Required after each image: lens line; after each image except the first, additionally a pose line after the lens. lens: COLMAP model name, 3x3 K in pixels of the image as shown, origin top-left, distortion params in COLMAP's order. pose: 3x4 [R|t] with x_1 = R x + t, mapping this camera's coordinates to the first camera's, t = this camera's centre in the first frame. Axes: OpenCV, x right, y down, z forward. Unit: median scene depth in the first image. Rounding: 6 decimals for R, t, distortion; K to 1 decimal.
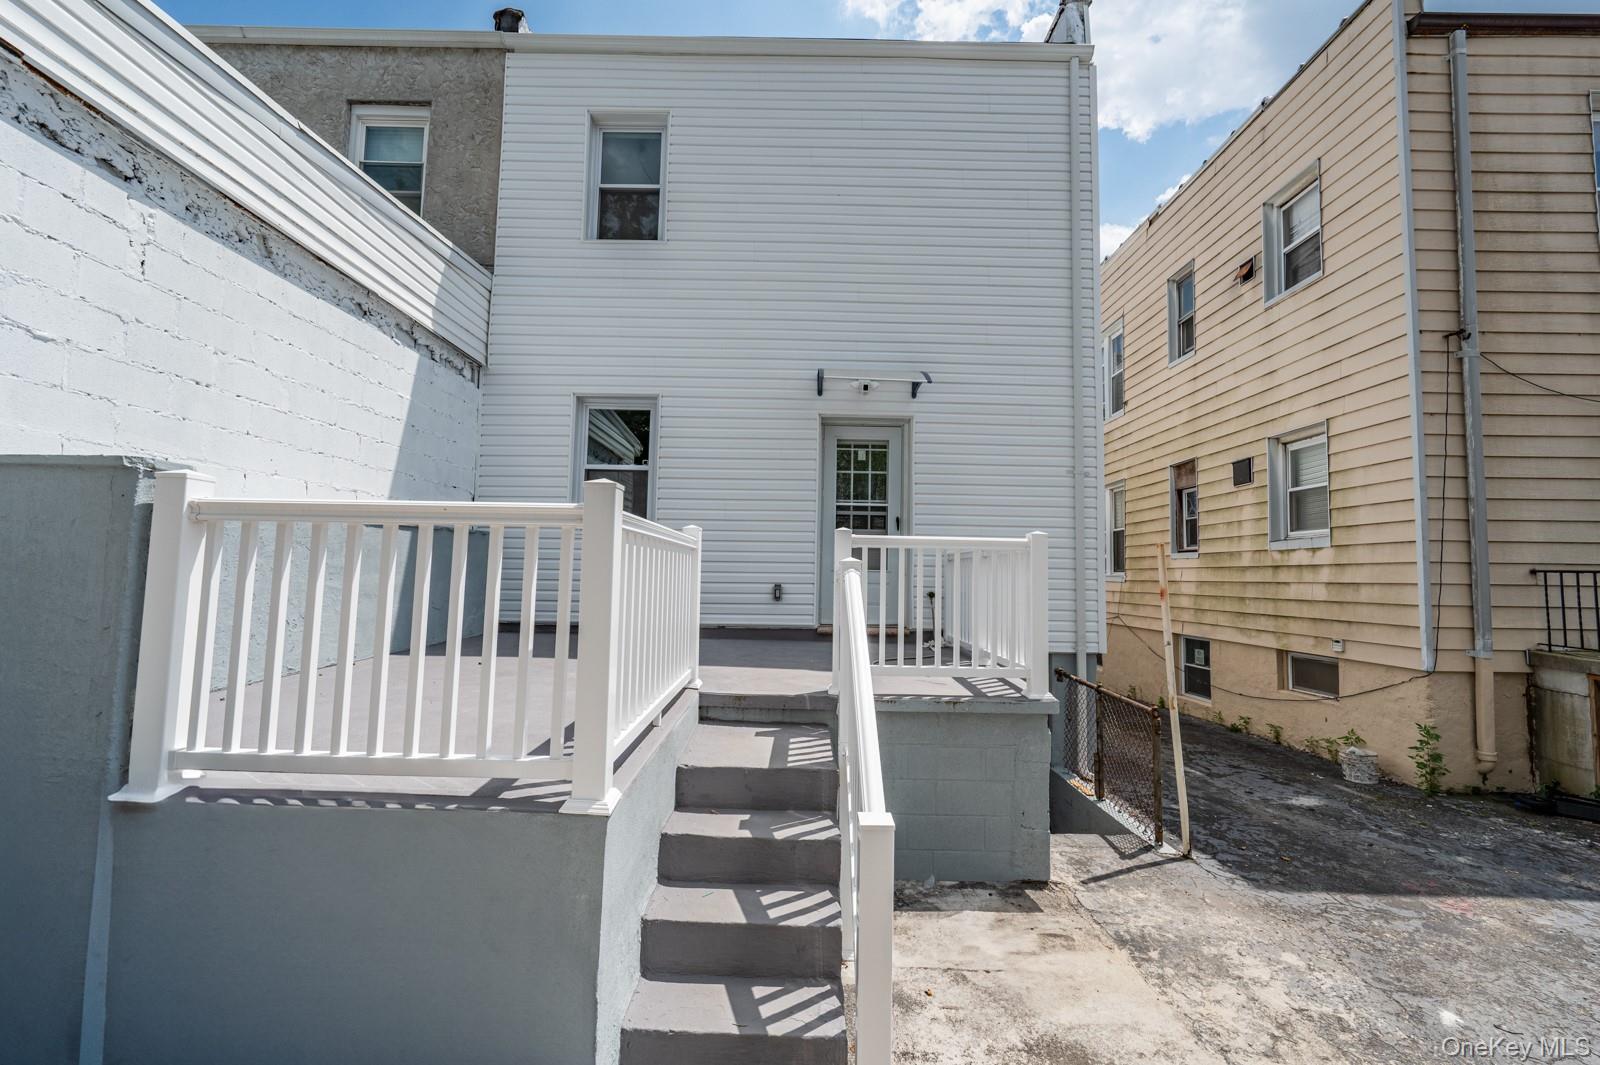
lens RADIAL K [[631.7, 0, 804.1], [0, 631.7, 535.3], [0, 0, 1]] dist [-0.002197, -0.000906]
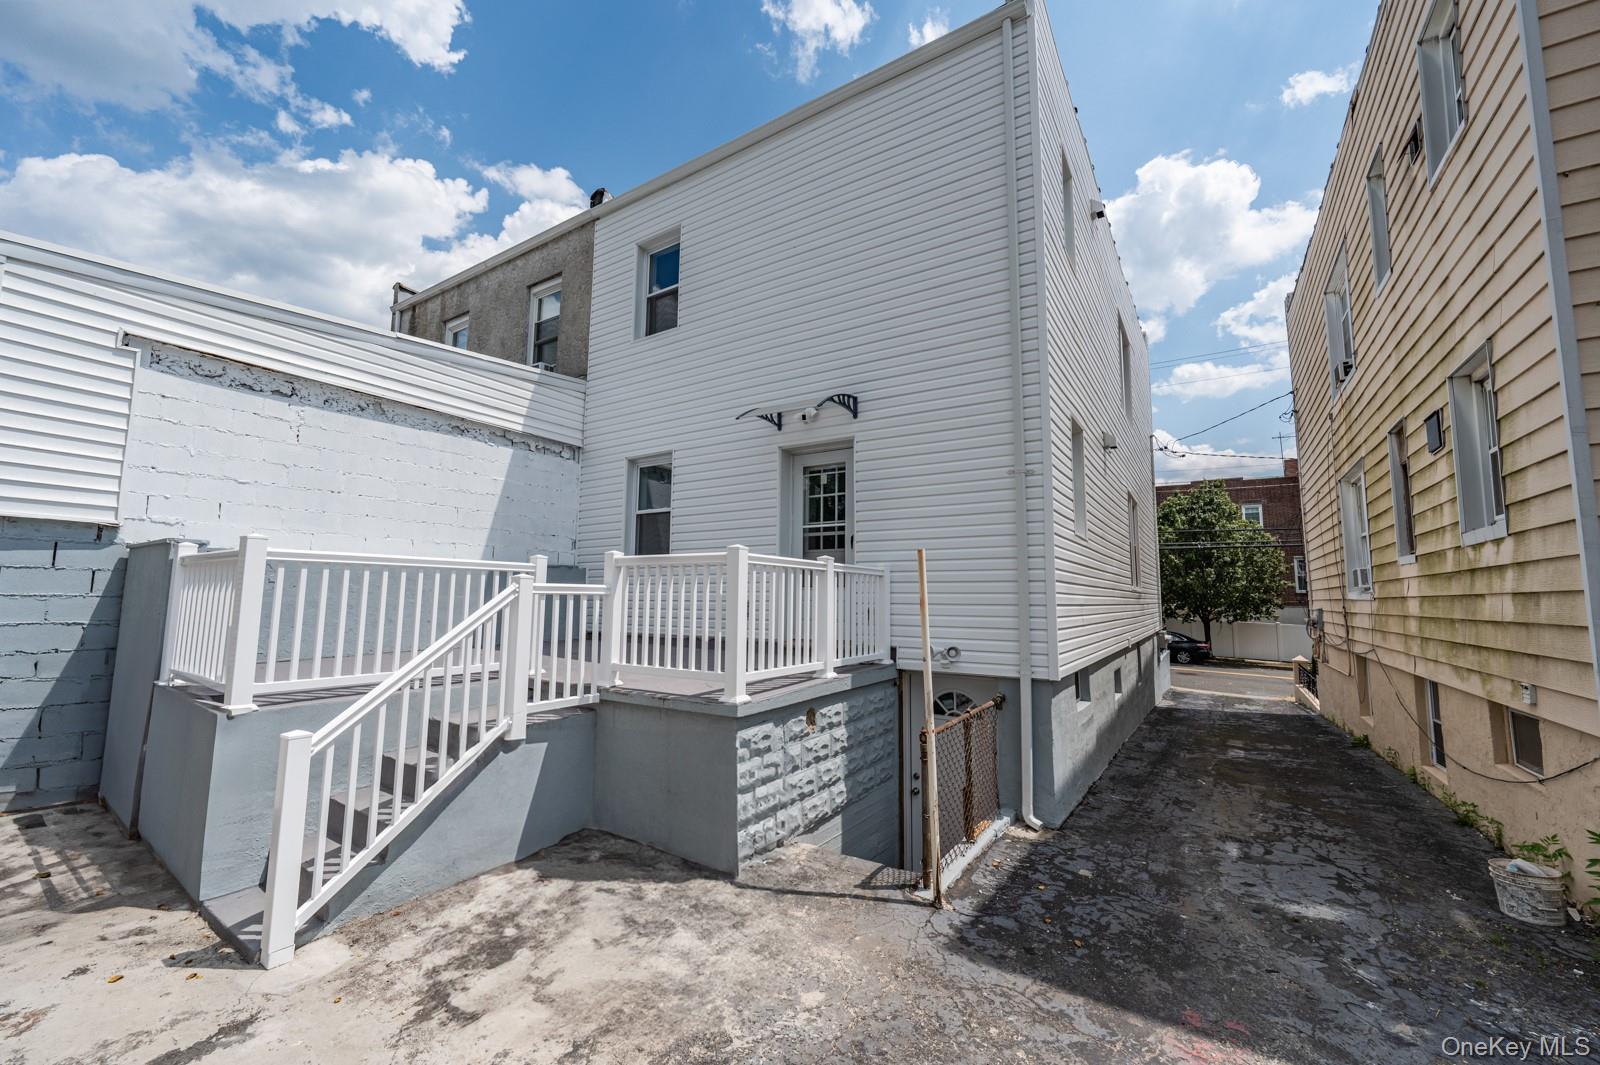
lens RADIAL K [[631.7, 0, 803.6], [0, 631.7, 533.2], [0, 0, 1]] dist [-0.002197, -0.000906]
pose [[0.840361, -0.068146, -0.537726, 0.657823], [0.041142, 0.997223, -0.062081, 0.028919], [0.540463, 0.030047, 0.840831, 0.102126]]
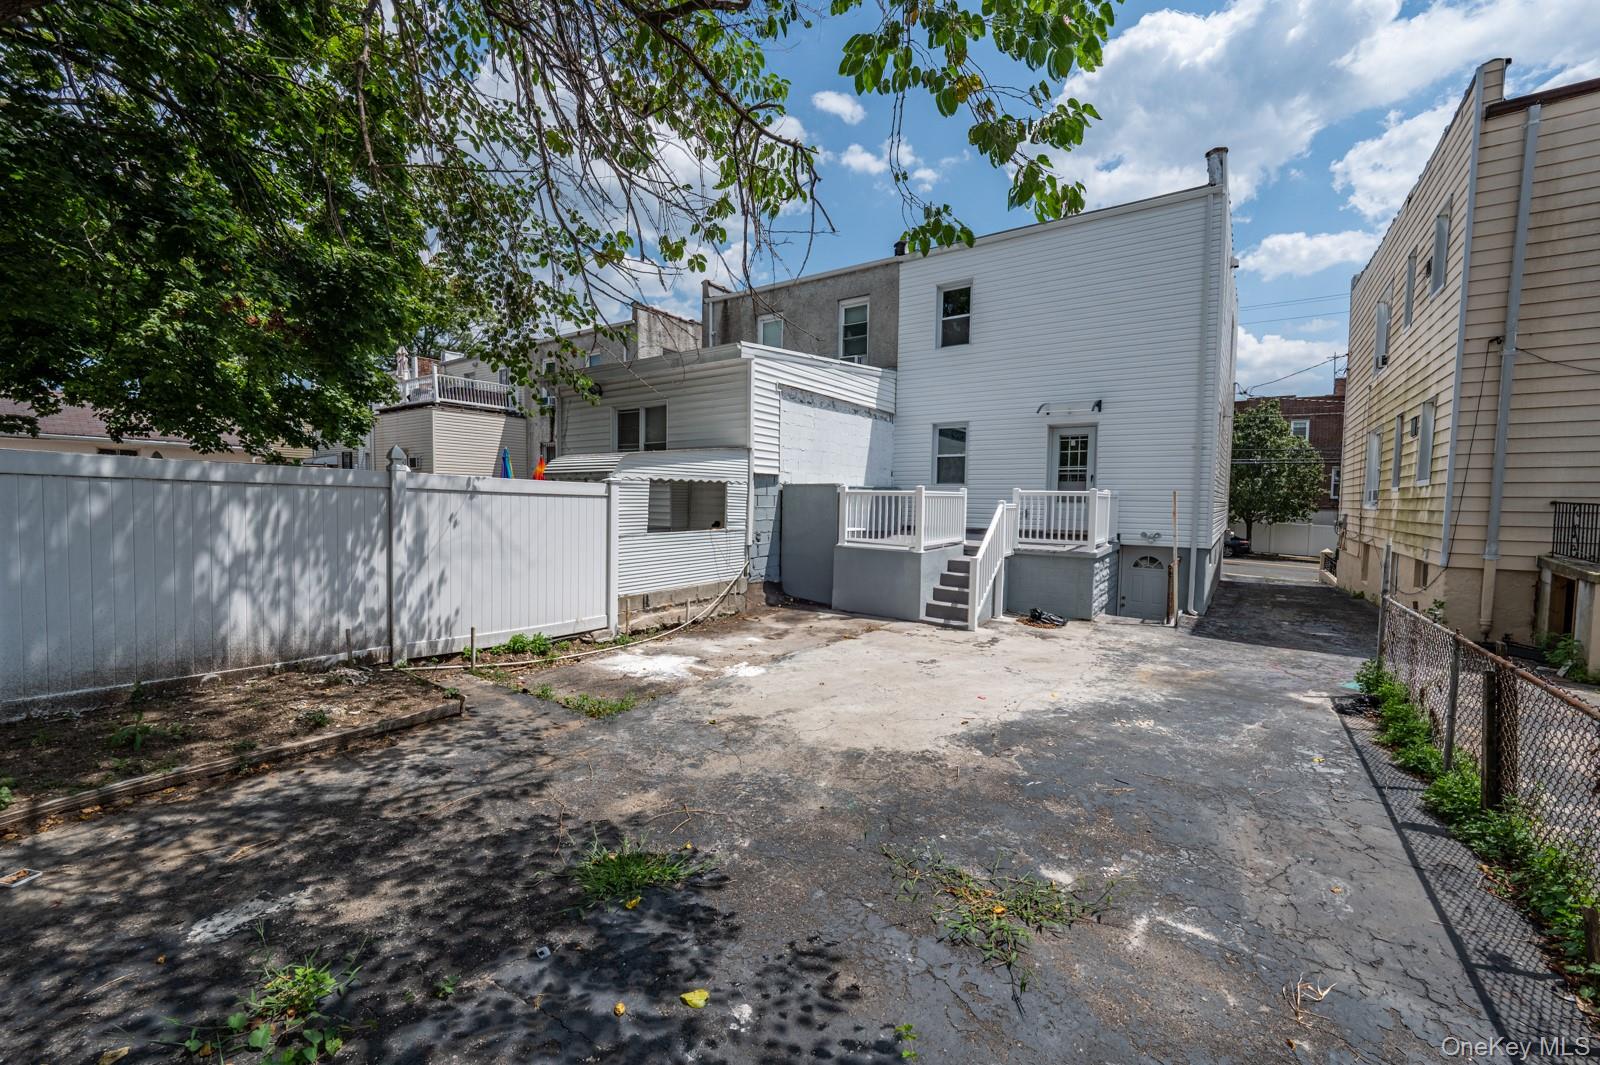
lens RADIAL K [[631.7, 0, 806.8], [0, 631.7, 533.5], [0, 0, 1]] dist [-0.002197, -0.000906]
pose [[0.823439, 0.024019, -0.566896, 0.546924], [0.037605, 0.994597, 0.096764, -0.073365], [0.566157, -0.100998, 0.818087, -1.111862]]
